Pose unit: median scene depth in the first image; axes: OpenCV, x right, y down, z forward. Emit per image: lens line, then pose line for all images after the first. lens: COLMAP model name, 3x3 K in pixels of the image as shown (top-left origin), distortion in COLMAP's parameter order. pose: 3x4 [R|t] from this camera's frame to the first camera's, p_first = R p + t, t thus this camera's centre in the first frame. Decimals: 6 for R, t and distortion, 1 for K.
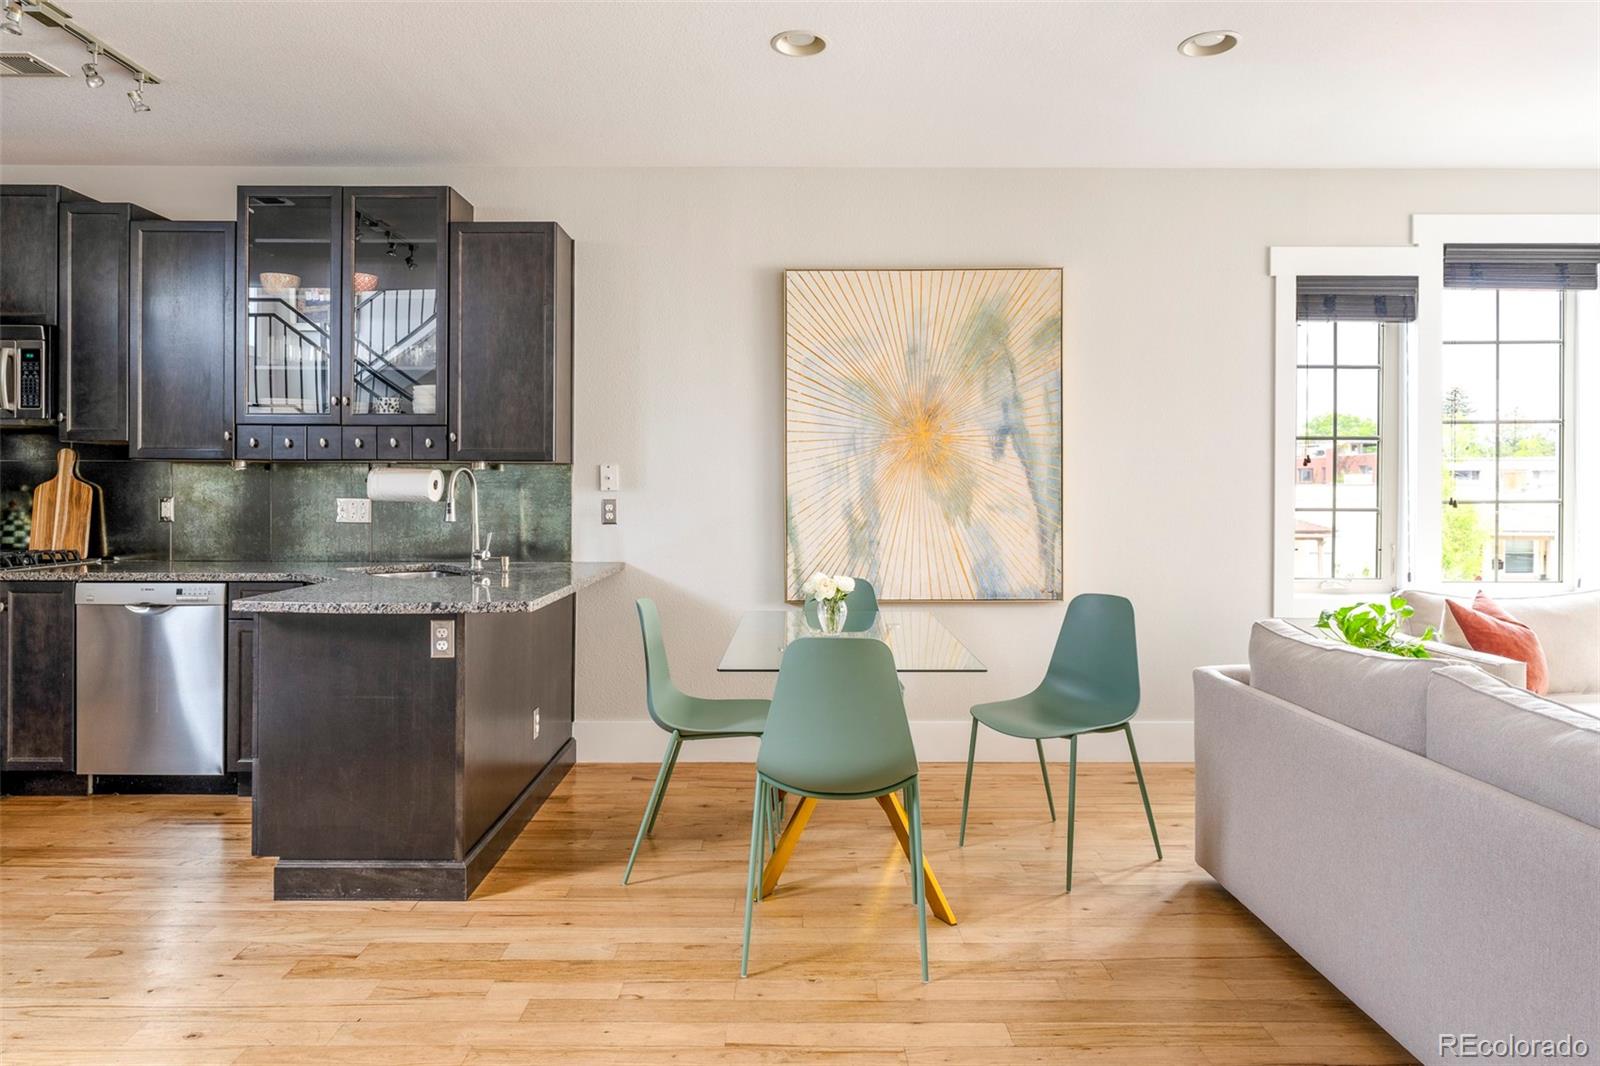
lens RADIAL K [[996.5, 0, 792.4], [0, 996.5, 489.0], [0, 0, 1]] dist [-0.003159, 0.002387]
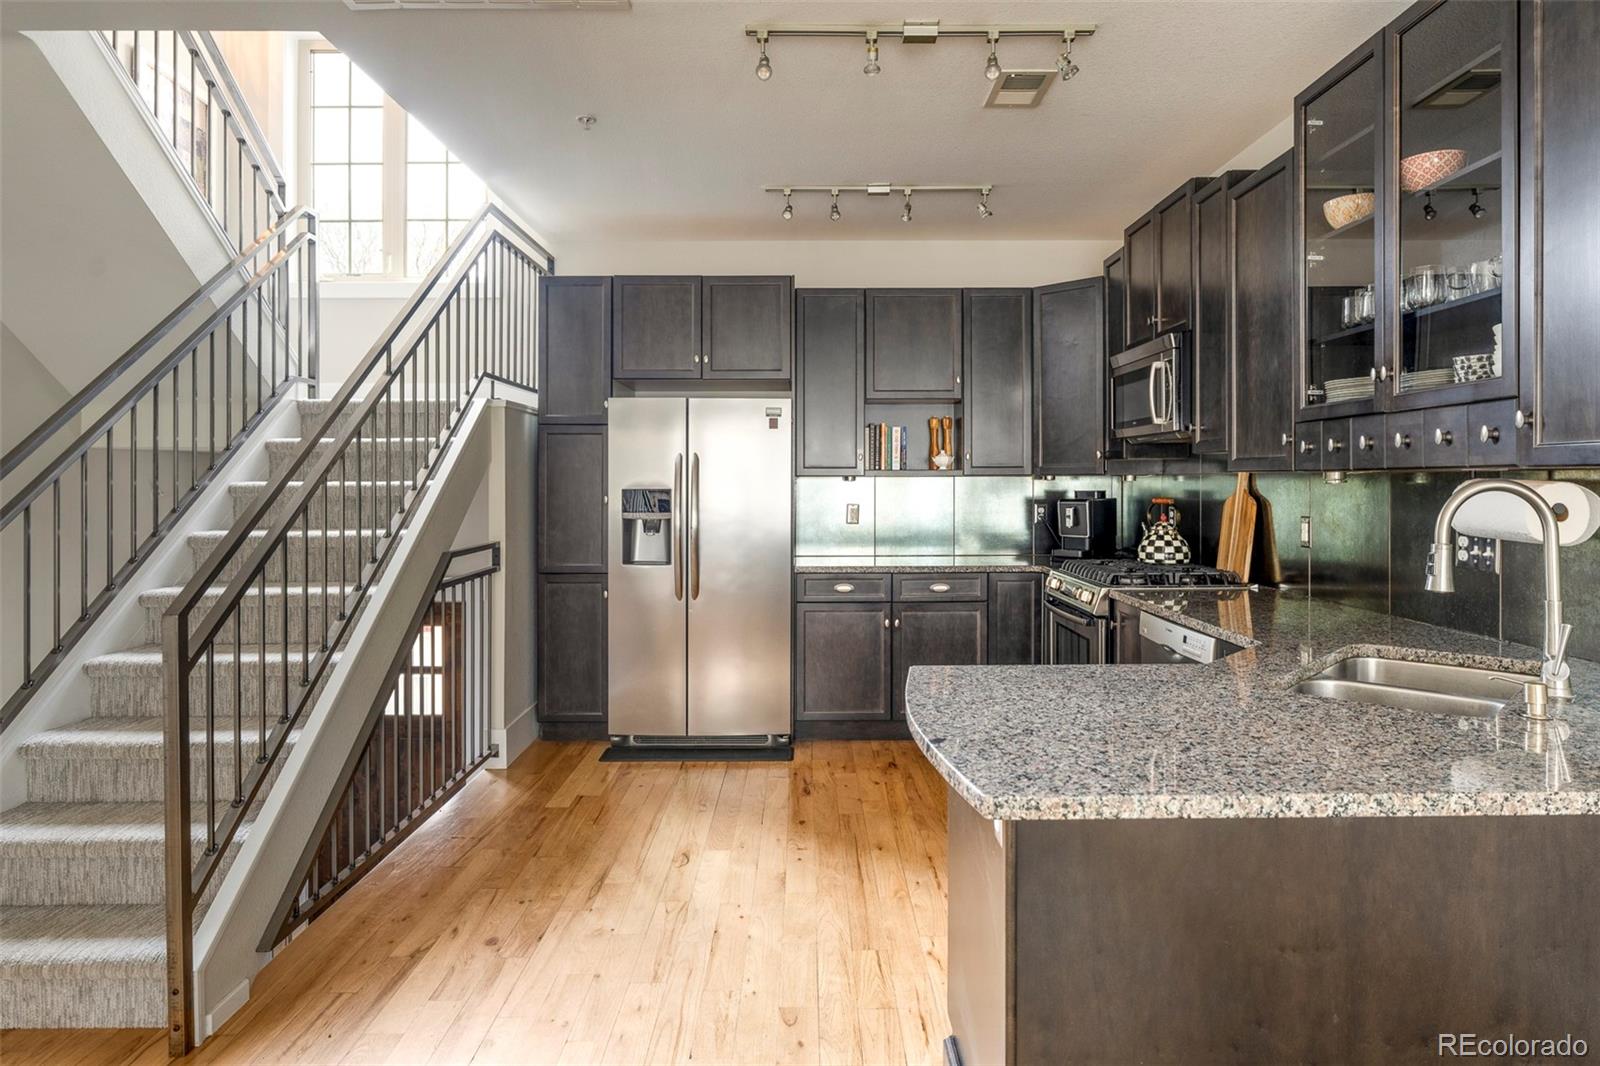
lens RADIAL K [[917.5, 0, 814.9], [0, 917.5, 479.4], [0, 0, 1]] dist [-0.002172, 0.000224]
pose [[0.007140, -0.005056, -0.999962, 0.107511], [0.007650, 0.999958, -0.005002, -0.020986], [0.999945, -0.007614, 0.007178, 0.608503]]
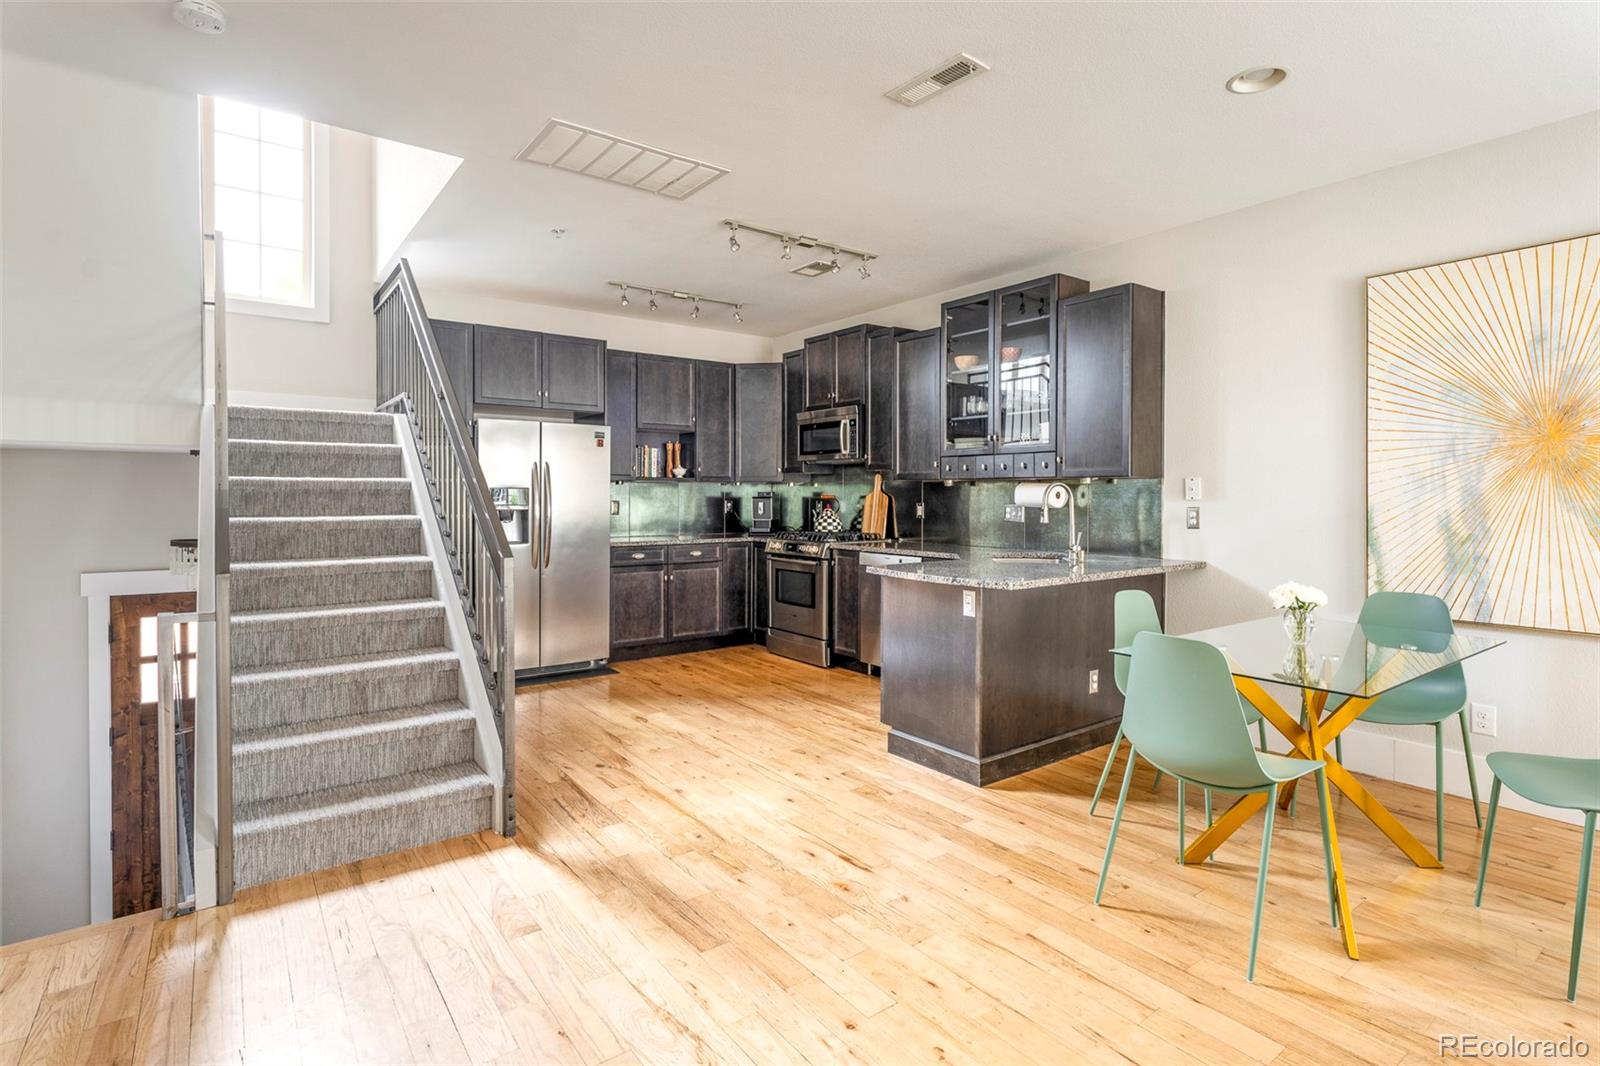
lens RADIAL K [[789.2, 0, 798.3], [0, 789.2, 500.7], [0, 0, 1]] dist [-0.001188, 0.000744]
pose [[0.594099, 0.005384, -0.804374, 0.289437], [0.002723, 0.999958, 0.008705, -0.006756], [0.804387, -0.007362, 0.594060, 0.079366]]
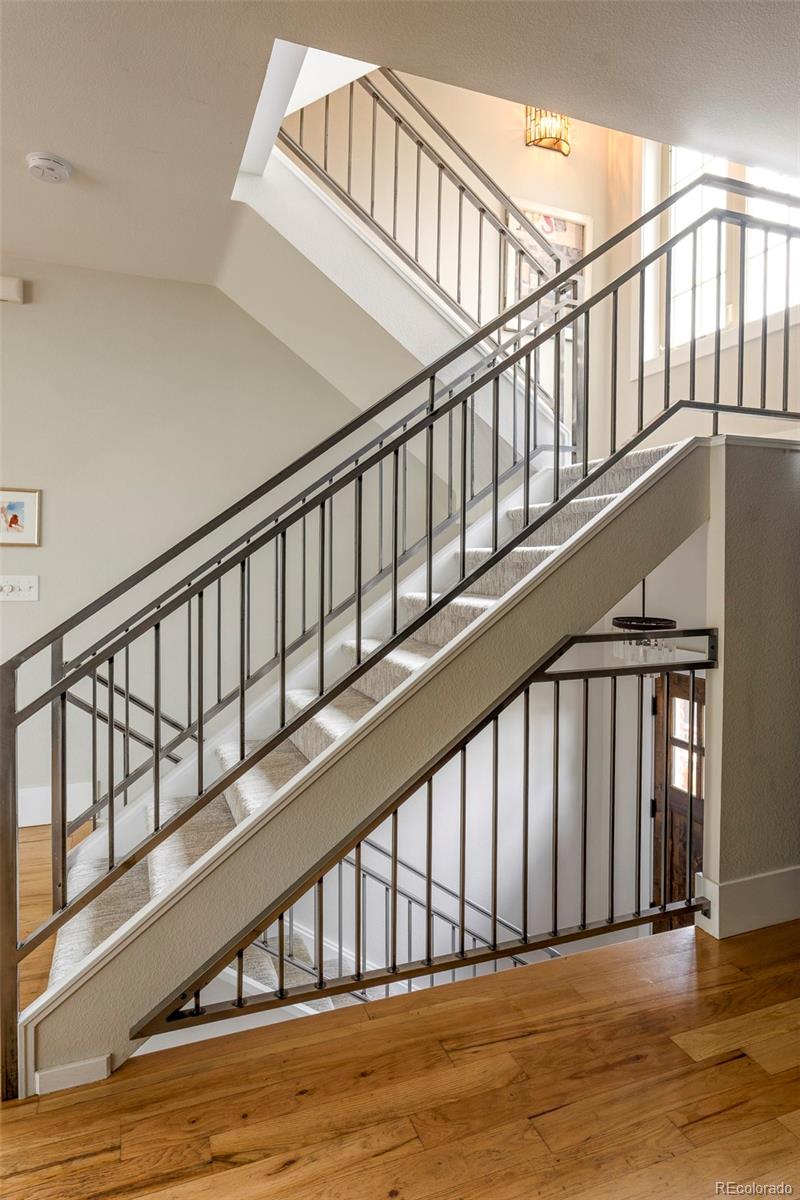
lens RADIAL K [[678.1, 0, 396.5], [0, 678.1, 575.4], [0, 0, 1]] dist [-0.000955, -0.000268]
pose [[-0.935665, -0.002503, -0.352880, -0.443688], [-0.007376, 0.999895, 0.012466, -0.008312], [0.352812, 0.014267, -0.935585, 0.685336]]
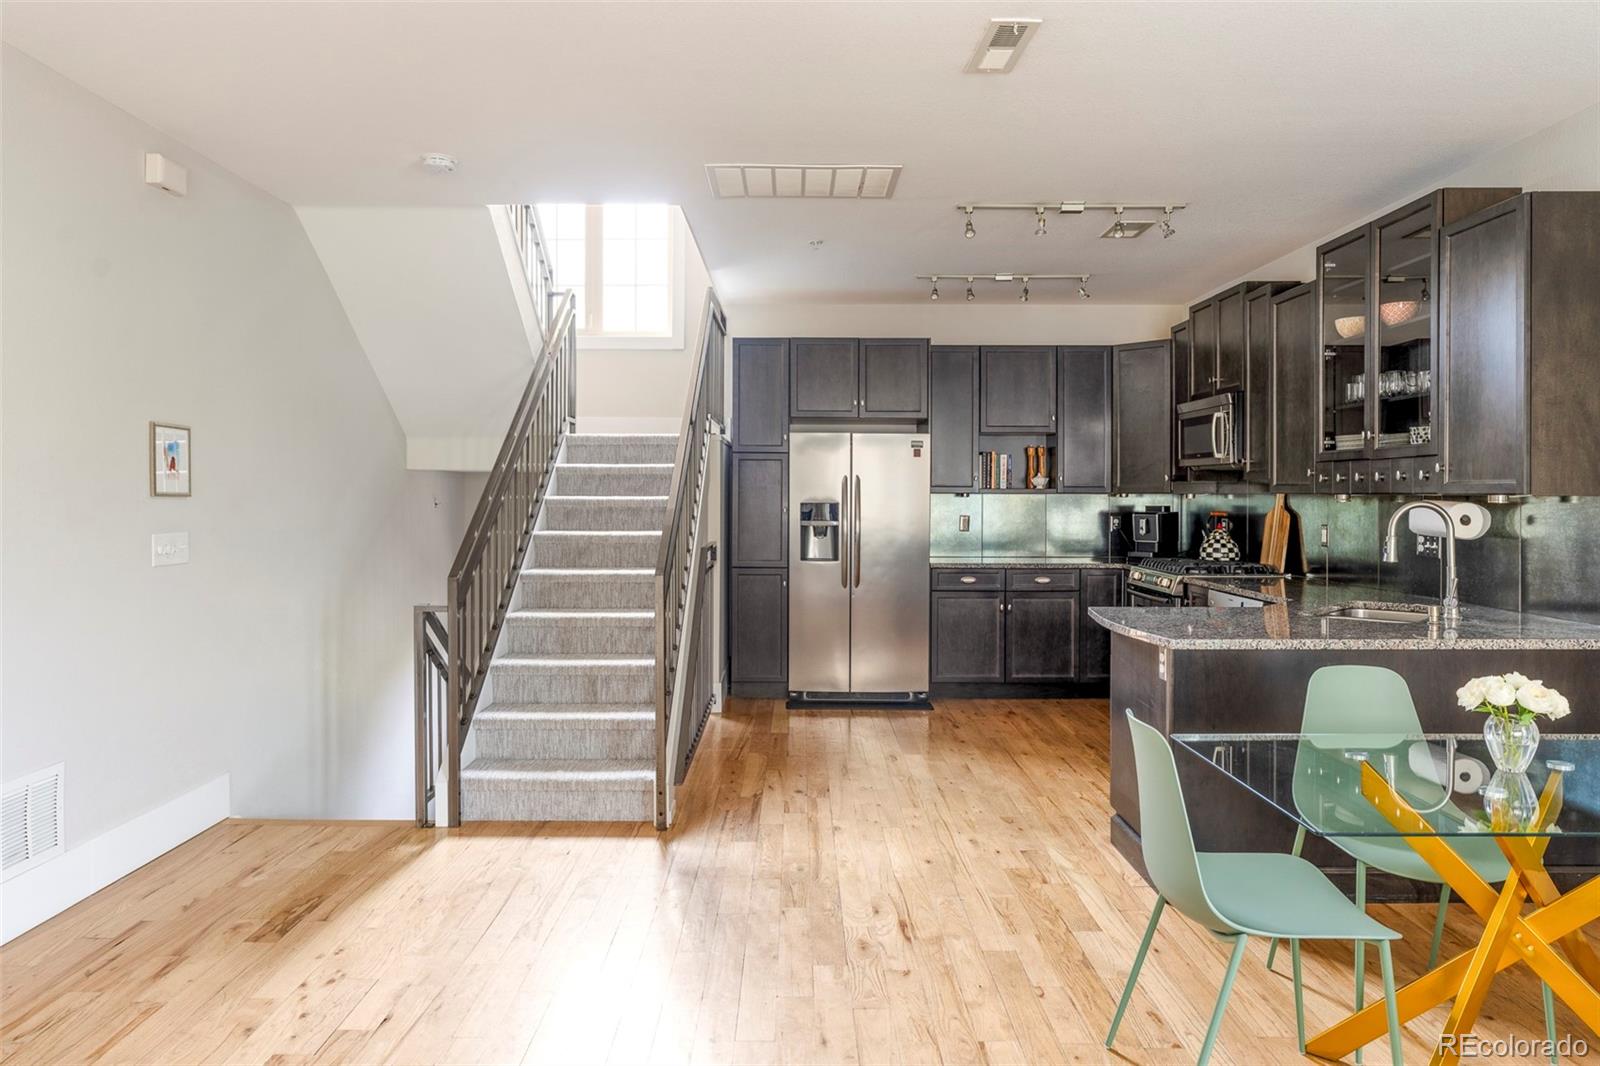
lens RADIAL K [[996.5, 0, 792.4], [0, 996.5, 489.0], [0, 0, 1]] dist [-0.003159, 0.002387]
pose [[-0.006851, -0.007404, -0.999949, 0.528541], [0.002508, 0.999969, -0.007421, -0.026181], [0.999973, -0.002559, -0.006832, 0.401034]]
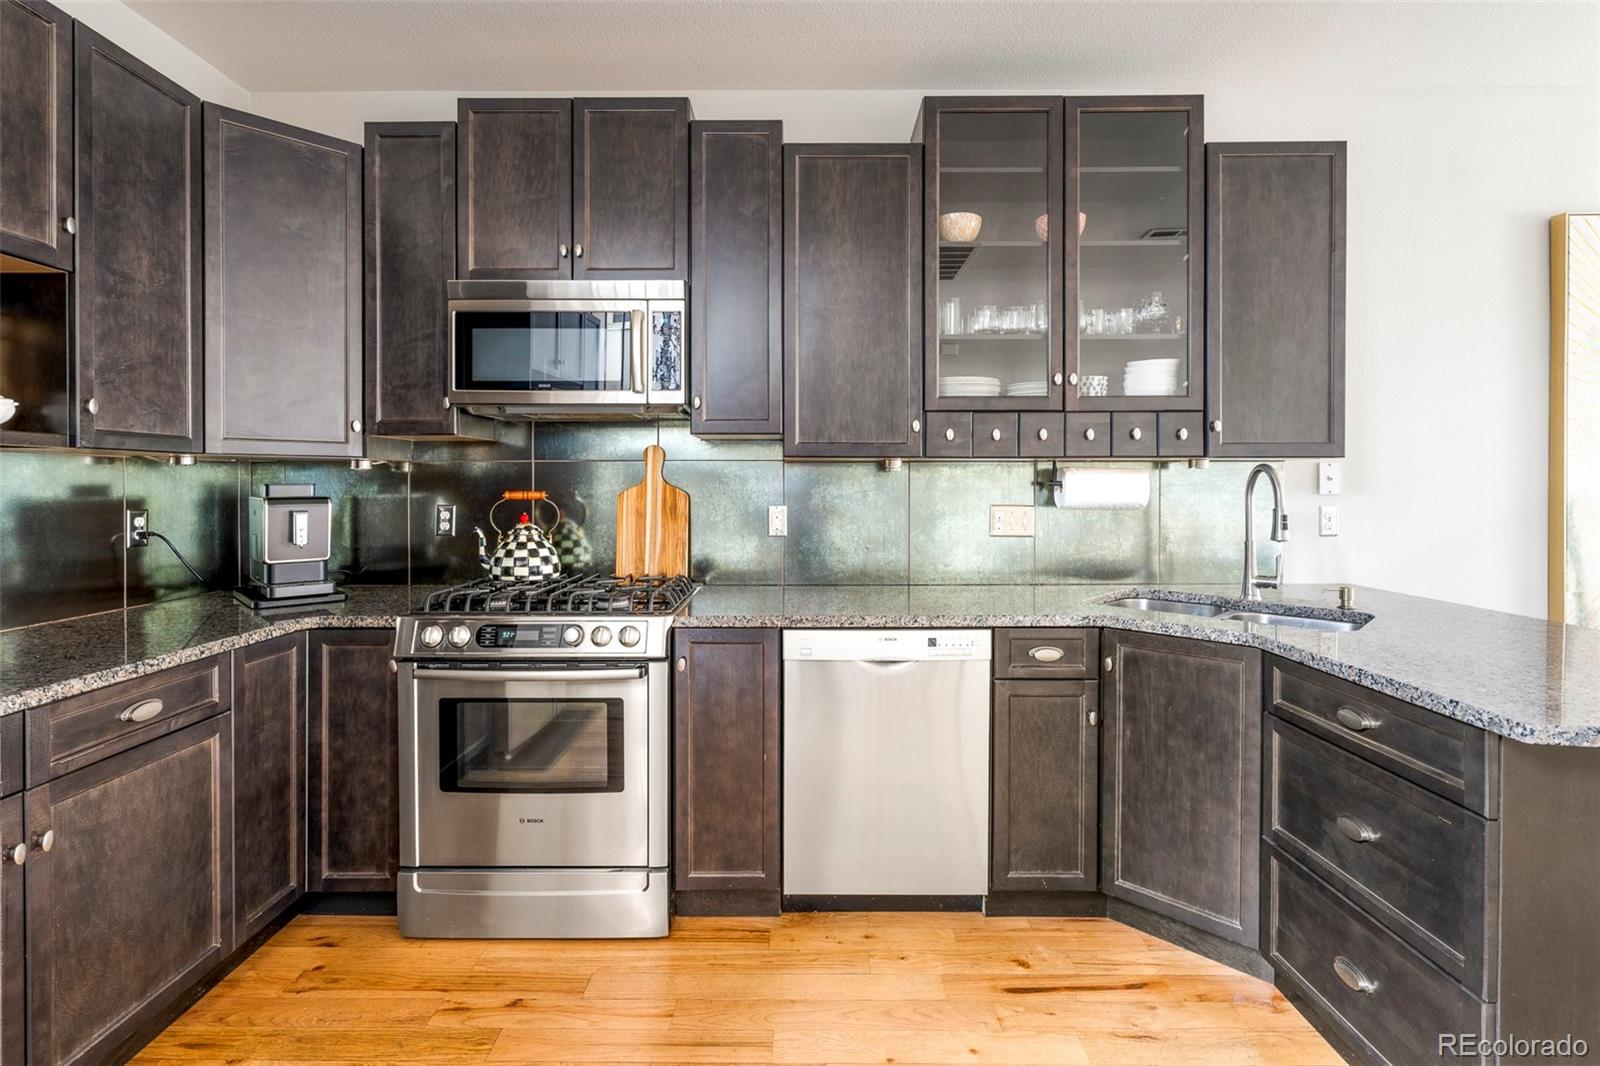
lens RADIAL K [[762.6, 0, 799.9], [0, 762.6, 486.7], [0, 0, 1]] dist [-0.001196, -0.000104]
pose [[0.999968, -0.006007, -0.005345, -0.613103], [0.006039, 0.999963, 0.006053, -0.010596], [0.005308, -0.006085, 0.999967, 0.392412]]
